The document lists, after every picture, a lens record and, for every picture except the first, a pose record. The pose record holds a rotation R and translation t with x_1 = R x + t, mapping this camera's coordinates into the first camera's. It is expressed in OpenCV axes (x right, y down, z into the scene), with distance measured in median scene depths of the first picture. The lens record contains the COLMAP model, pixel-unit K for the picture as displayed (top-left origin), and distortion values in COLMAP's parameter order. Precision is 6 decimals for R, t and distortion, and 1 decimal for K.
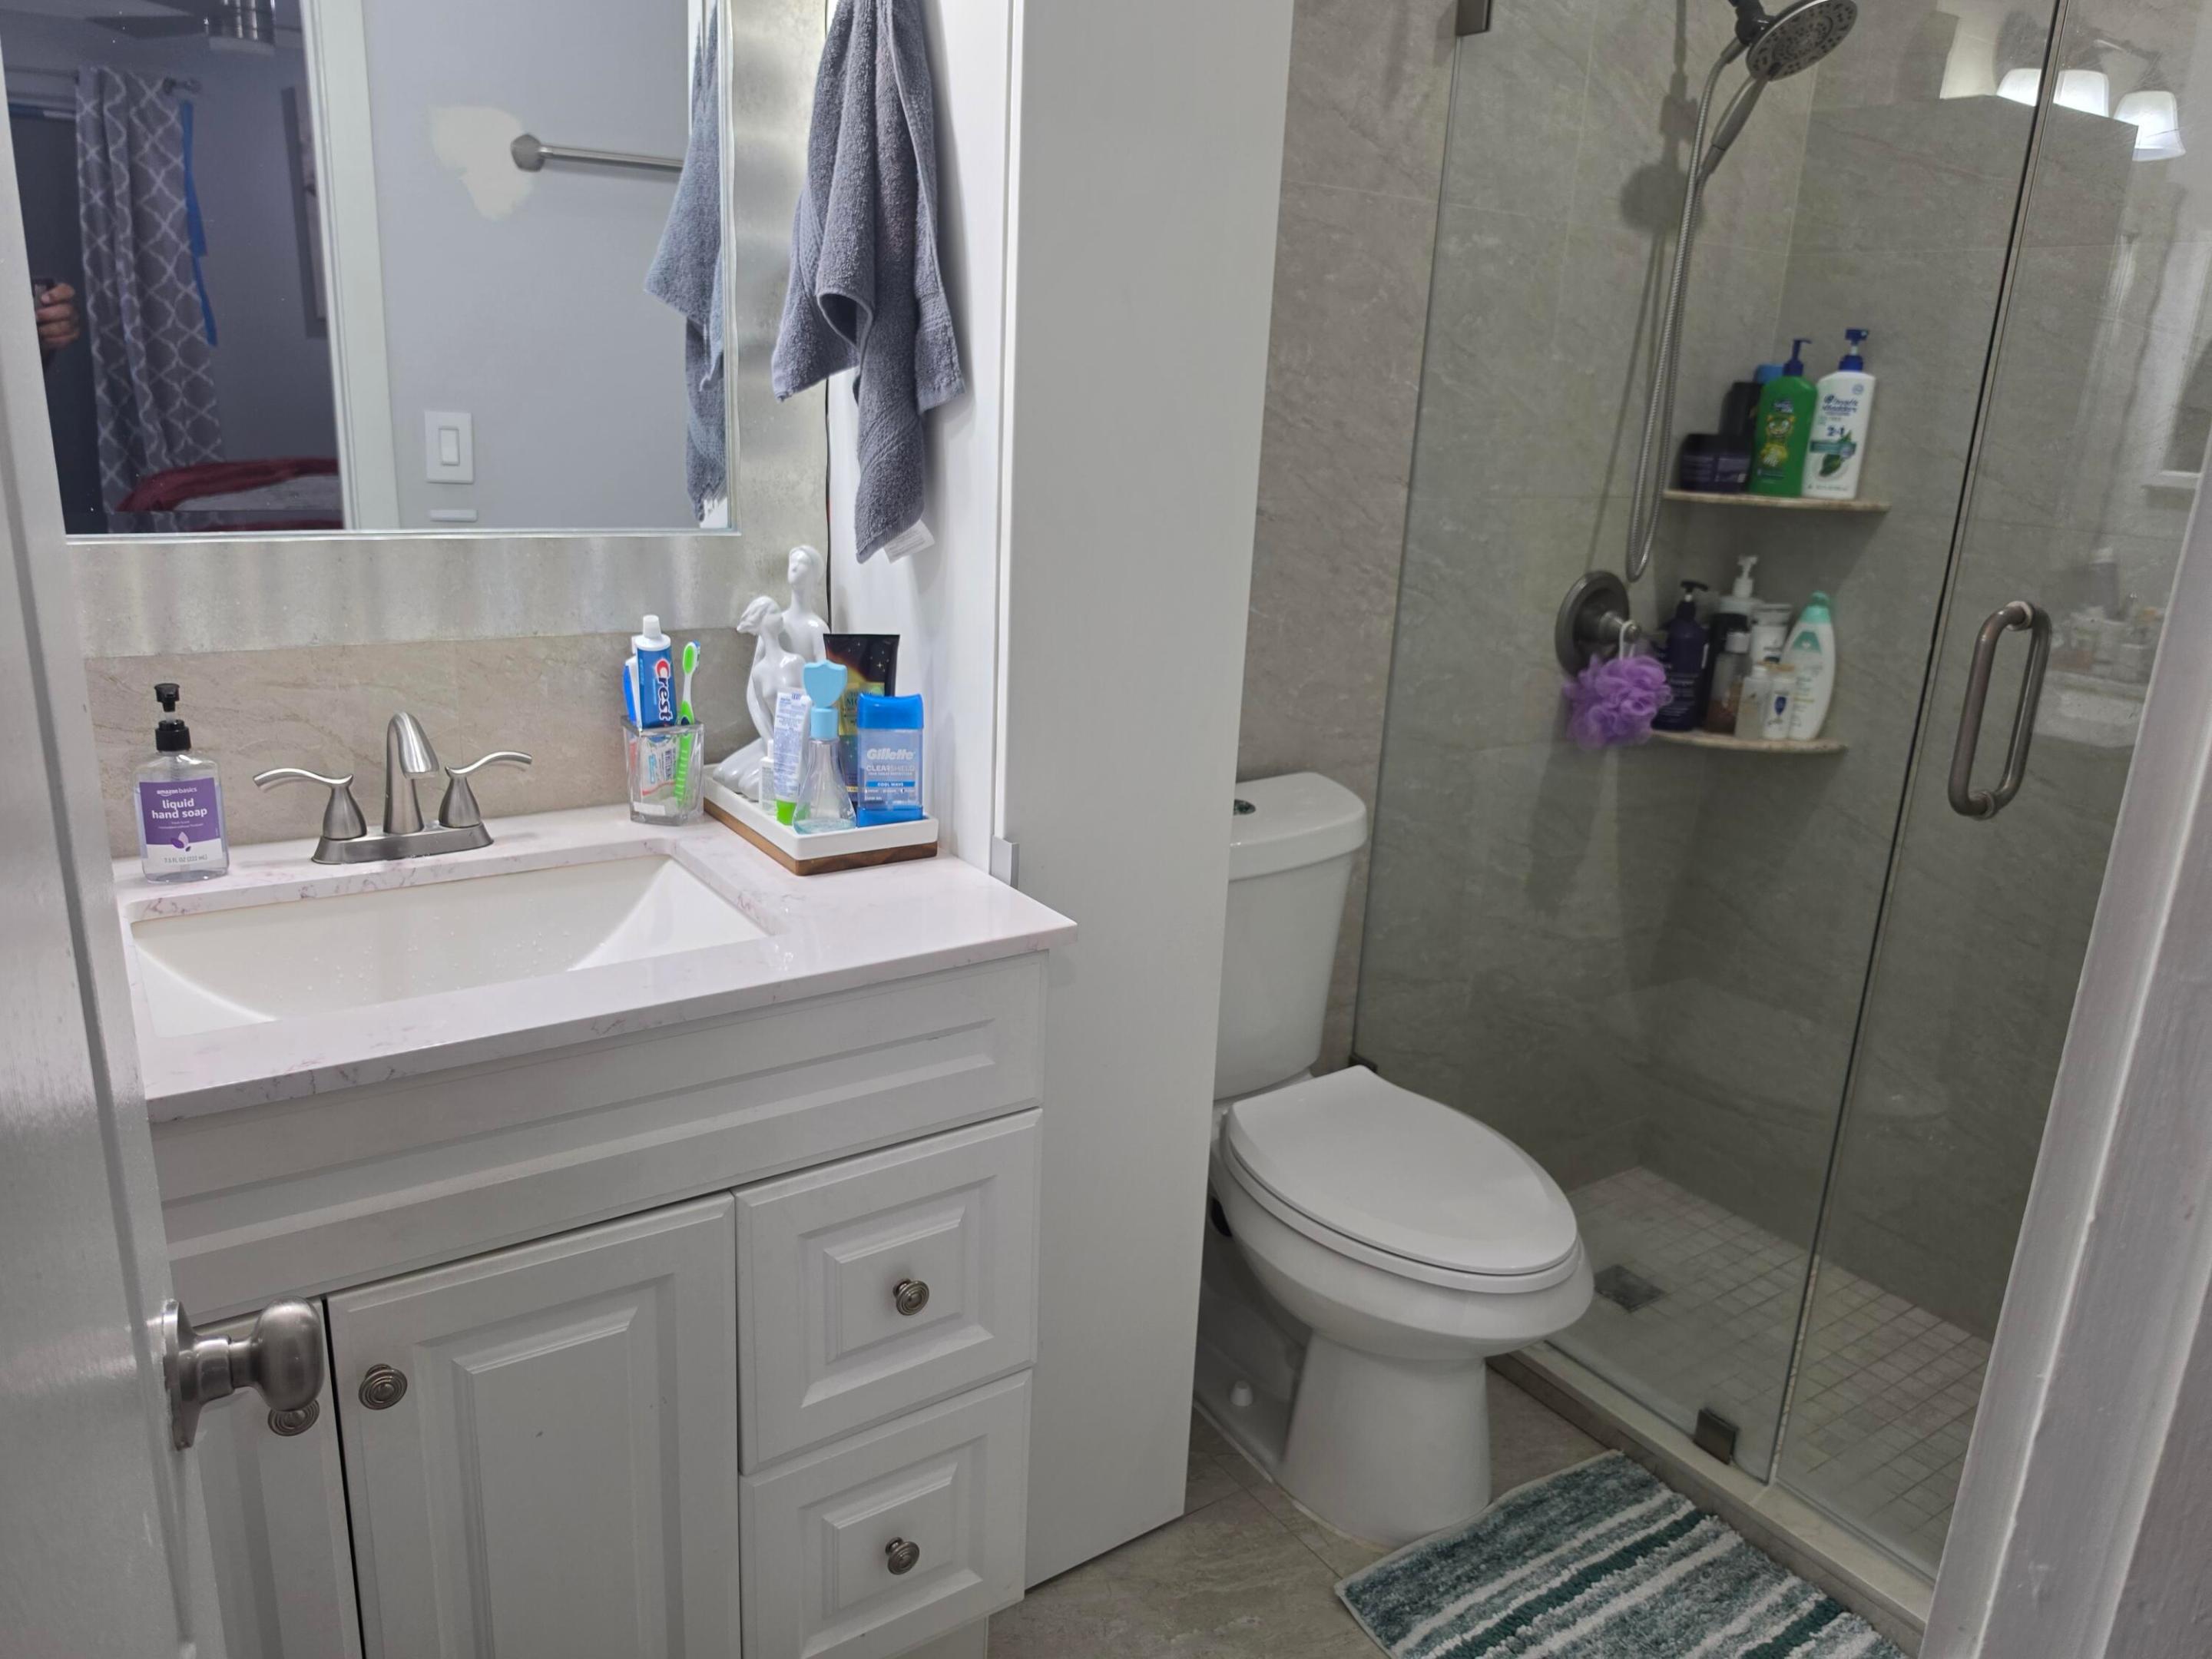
lens RADIAL K [[1567.4, 0, 1116.6], [0, 1567.4, 835.7], [0, 0, 1]] dist [0.102943, -0.181738]
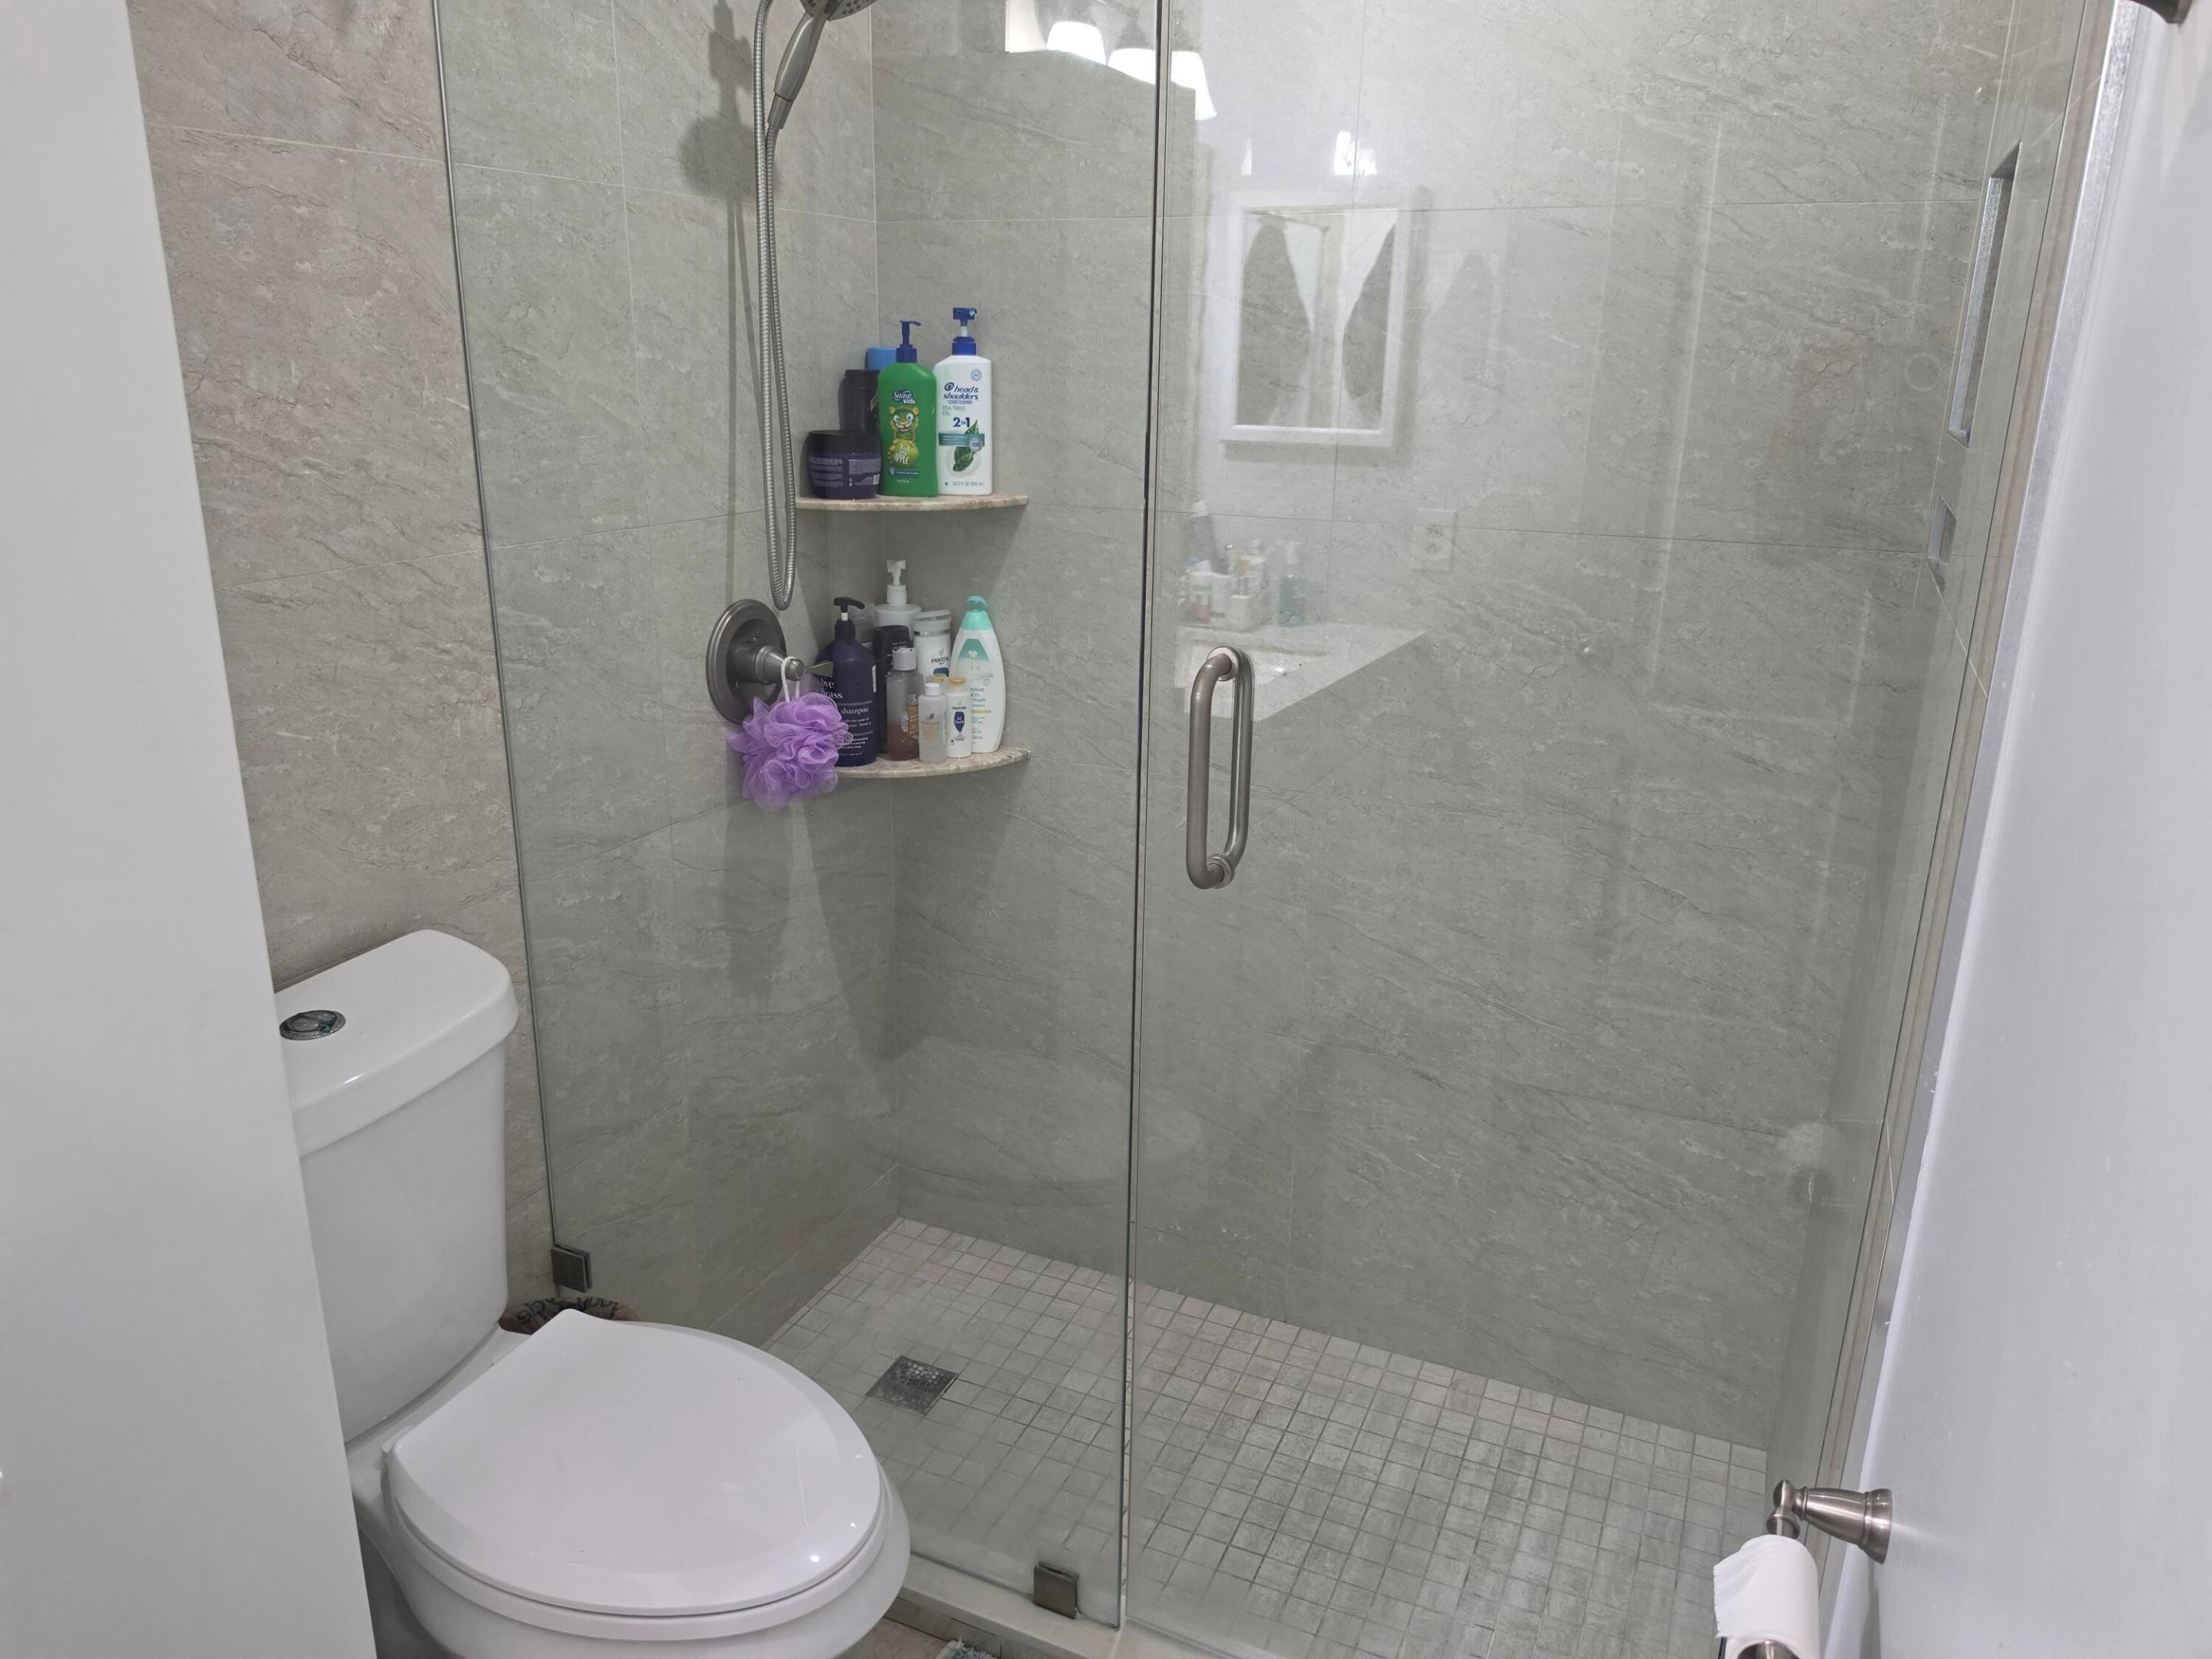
lens RADIAL K [[1567.4, 0, 1116.6], [0, 1567.4, 835.7], [0, 0, 1]] dist [0.102943, -0.181738]
pose [[0.856501, -0.186478, 0.481282, 0.045274], [0.168288, 0.982392, 0.081150, -0.078395], [-0.487940, 0.011489, 0.872801, 0.162476]]
